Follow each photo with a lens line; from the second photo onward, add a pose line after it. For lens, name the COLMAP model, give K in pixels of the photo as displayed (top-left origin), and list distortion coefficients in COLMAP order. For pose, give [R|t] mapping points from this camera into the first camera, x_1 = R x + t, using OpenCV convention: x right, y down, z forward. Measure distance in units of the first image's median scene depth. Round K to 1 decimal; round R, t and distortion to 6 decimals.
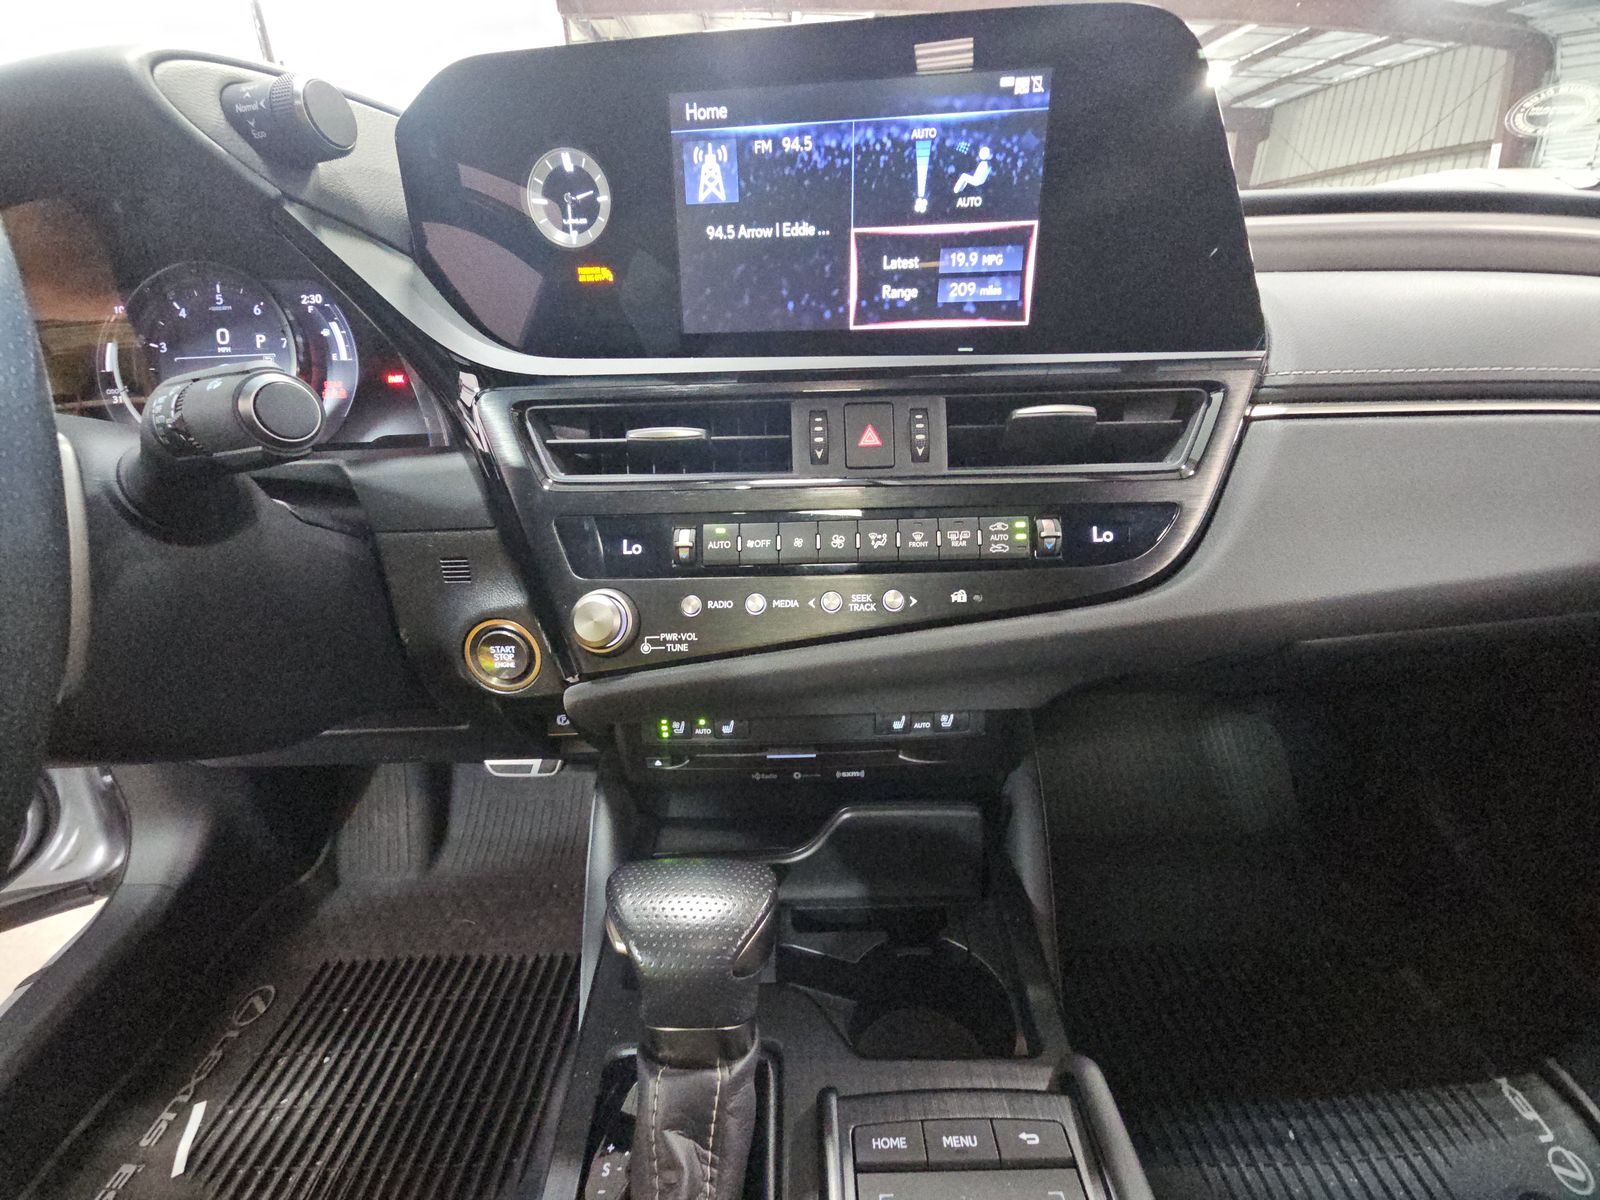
lens RADIAL K [[652.9, 0, 800.0], [0, 652.9, 600.0], [0, 0, 1]] dist [0.009017, -0.010611]
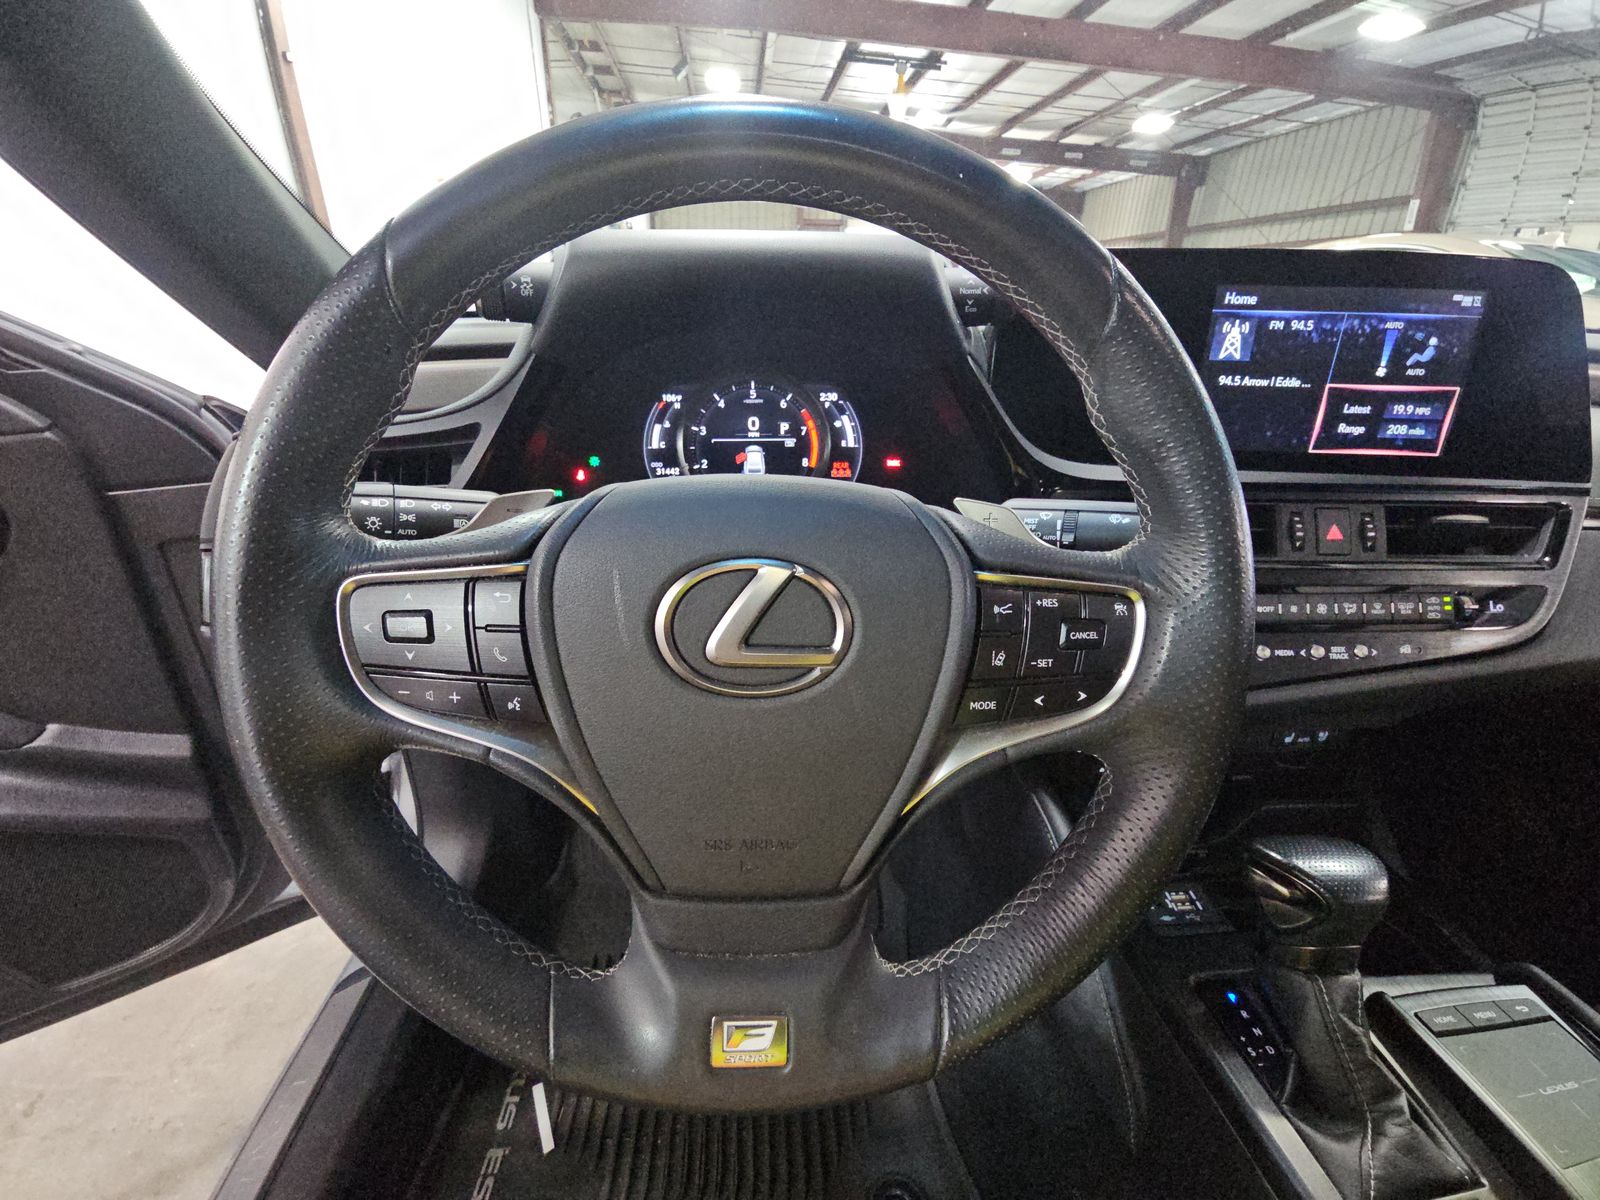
lens RADIAL K [[650.7, 0, 800.0], [0, 650.7, 600.0], [0, 0, 1]] dist [-0.002439, -0.000515]
pose [[0.996705, 0.013752, 0.079939, -1.133512], [-0.012800, 0.999841, -0.012410, -0.075069], [-0.080097, 0.011346, 0.996722, -0.281682]]
